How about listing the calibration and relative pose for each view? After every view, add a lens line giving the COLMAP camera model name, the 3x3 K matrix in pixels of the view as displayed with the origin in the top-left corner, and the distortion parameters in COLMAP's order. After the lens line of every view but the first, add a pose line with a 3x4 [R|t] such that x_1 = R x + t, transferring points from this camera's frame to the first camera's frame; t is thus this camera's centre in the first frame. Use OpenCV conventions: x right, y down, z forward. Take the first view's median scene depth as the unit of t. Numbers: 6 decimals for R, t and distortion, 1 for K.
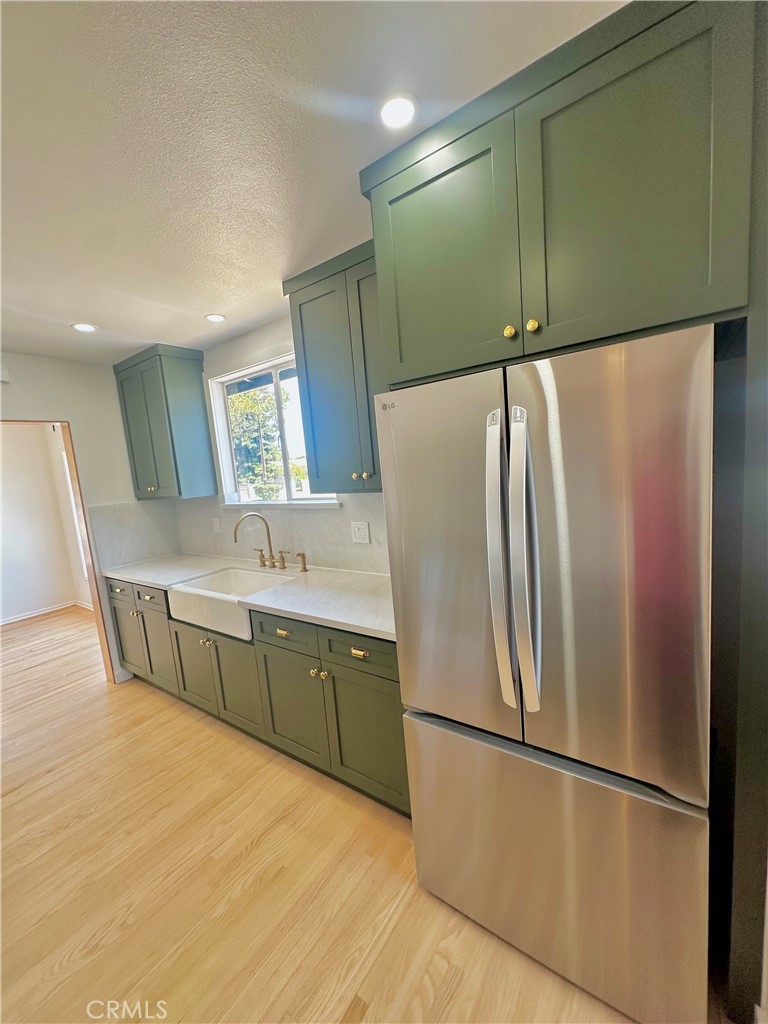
lens RADIAL K [[411.8, 0, 388.5], [0, 411.8, 511.7], [0, 0, 1]] dist [-0.002008, 0.000230]
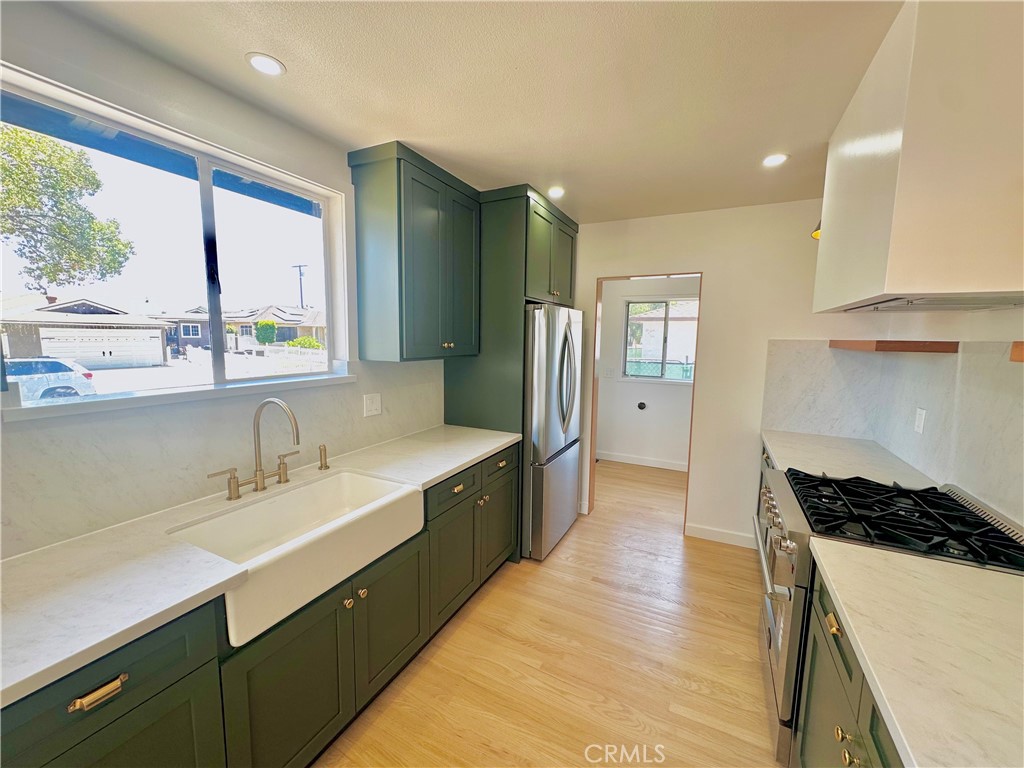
lens RADIAL K [[411.8, 0, 514.9], [0, 411.8, 384.4], [0, 0, 1]] dist [-0.002008, 0.000230]
pose [[-0.160768, -0.030475, 0.986522, -1.256849], [0.124446, 0.990920, 0.050892, -0.005306], [-0.979115, 0.130950, -0.155515, 0.945714]]
